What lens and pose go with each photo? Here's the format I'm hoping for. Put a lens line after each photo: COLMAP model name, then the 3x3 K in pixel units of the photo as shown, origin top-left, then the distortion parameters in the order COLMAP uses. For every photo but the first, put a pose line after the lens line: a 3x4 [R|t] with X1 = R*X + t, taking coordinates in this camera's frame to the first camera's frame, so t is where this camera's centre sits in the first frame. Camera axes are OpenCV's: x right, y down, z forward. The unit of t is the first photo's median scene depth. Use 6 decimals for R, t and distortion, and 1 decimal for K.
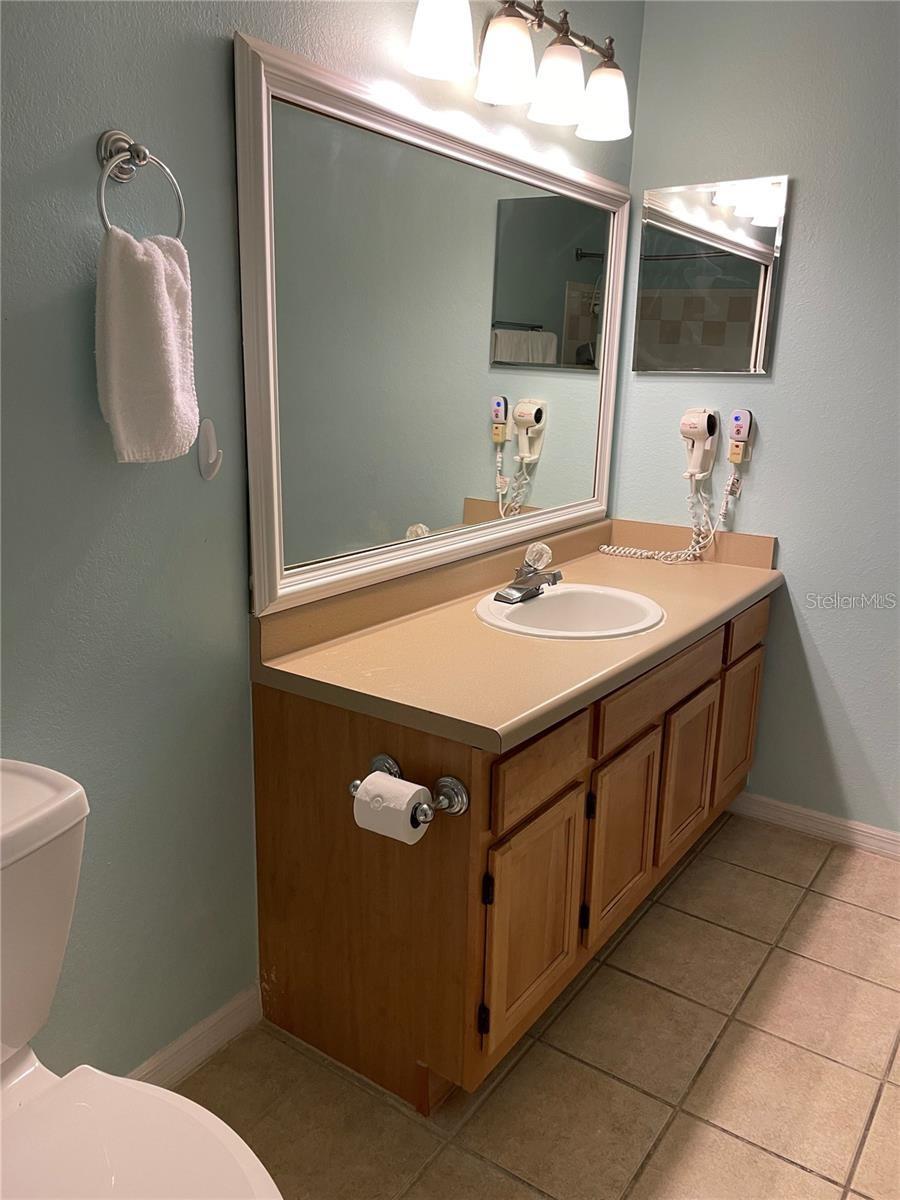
lens RADIAL K [[899.0, 0, 450.0], [0, 899.0, 600.0], [0, 0, 1]] dist [0.094523, -0.126551]
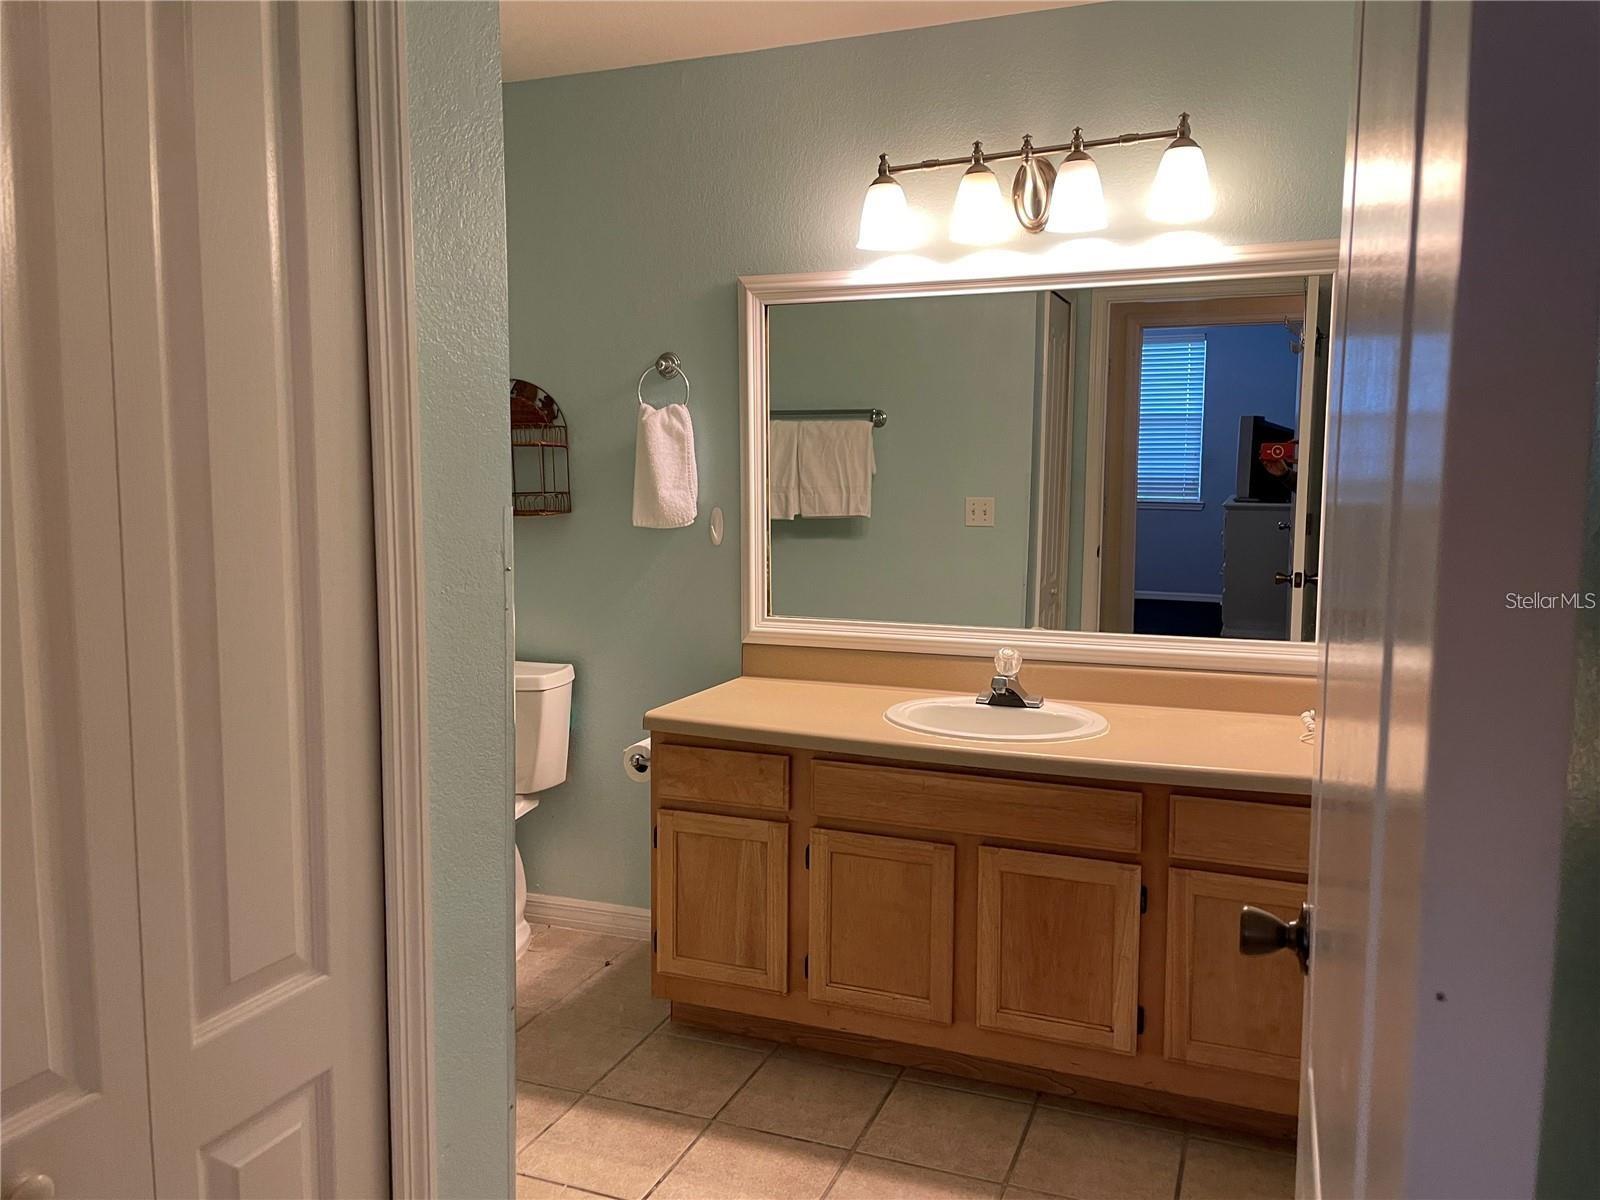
lens RADIAL K [[1198.6, 0, 815.8], [0, 1198.6, 595.8], [0, 0, 1]] dist [0.094523, -0.126551]
pose [[0.248931, 0.089340, -0.964392, 1.592551], [-0.241012, 0.970128, 0.027661, -0.129883], [0.938055, 0.225544, 0.263027, 0.565250]]
